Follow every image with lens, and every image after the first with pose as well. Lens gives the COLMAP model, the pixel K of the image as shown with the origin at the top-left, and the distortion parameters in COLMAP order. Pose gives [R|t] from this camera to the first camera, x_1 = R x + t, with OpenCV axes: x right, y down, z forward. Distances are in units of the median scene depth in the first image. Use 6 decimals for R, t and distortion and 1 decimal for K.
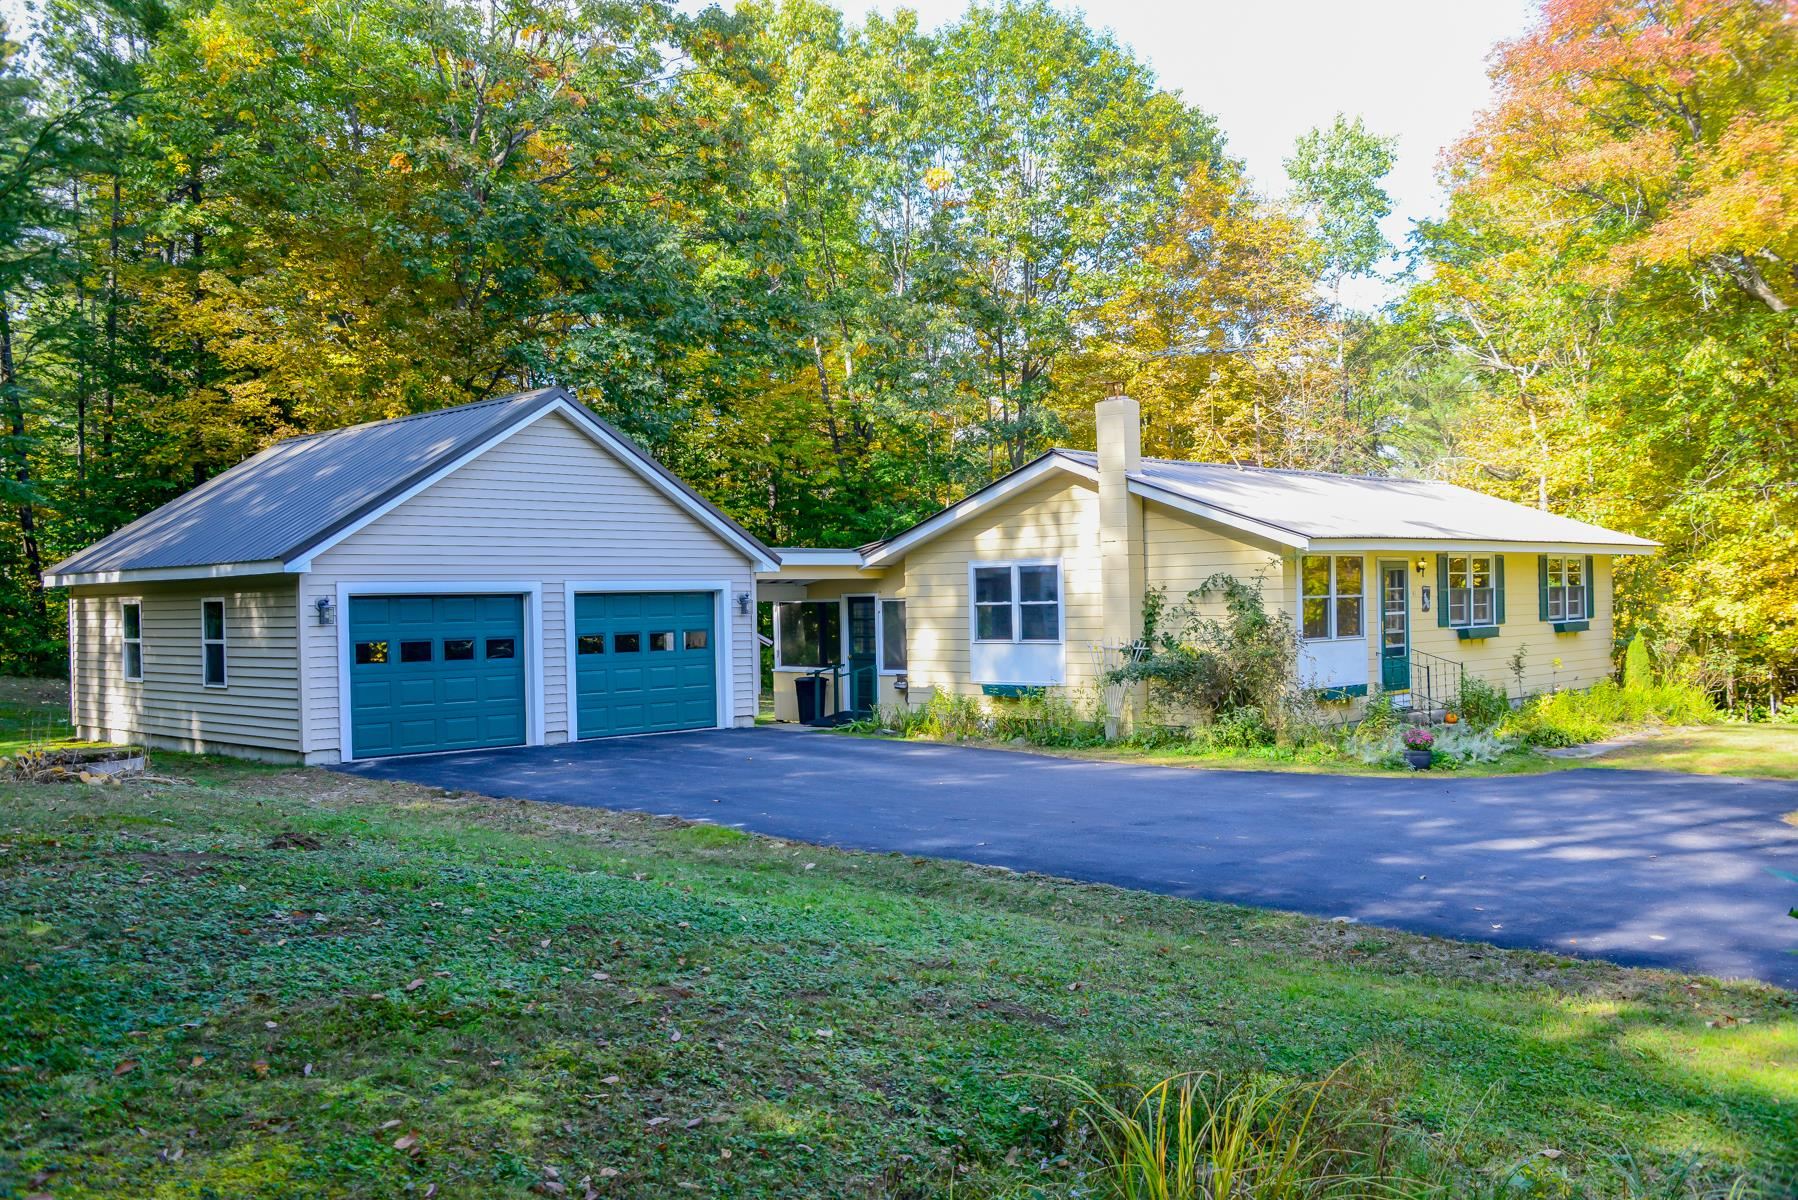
lens RADIAL K [[1672.0, 0, 899.7], [0, 1672.0, 591.4], [0, 0, 1]] dist [0.001508, 0.000000]
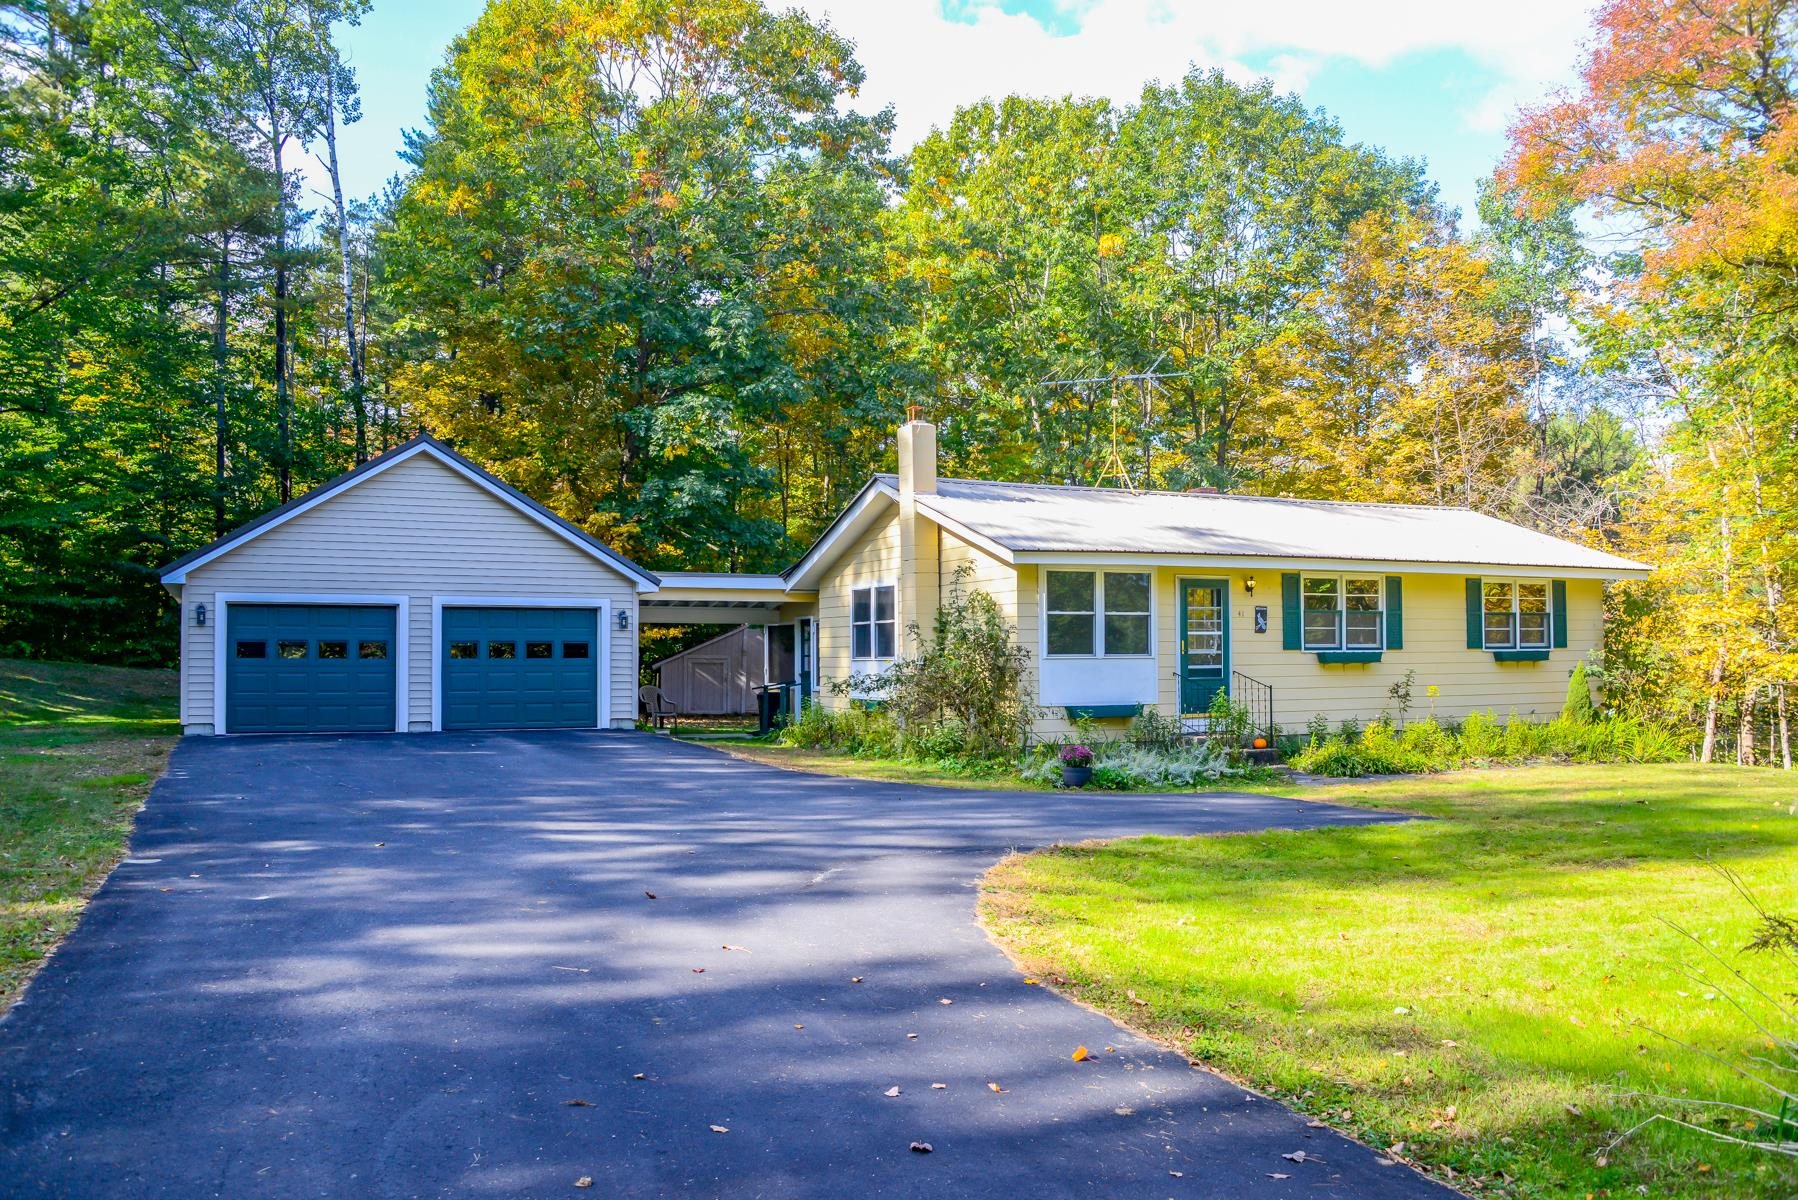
lens RADIAL K [[1441.4, 0, 899.1], [0, 1441.4, 598.3], [0, 0, 1]] dist [-0.066205, -0.001857]
pose [[0.928703, -0.000645, -0.370825, 0.456605], [-0.012669, 0.999360, -0.033467, 0.023881], [0.370609, 0.035779, 0.928100, 0.161929]]
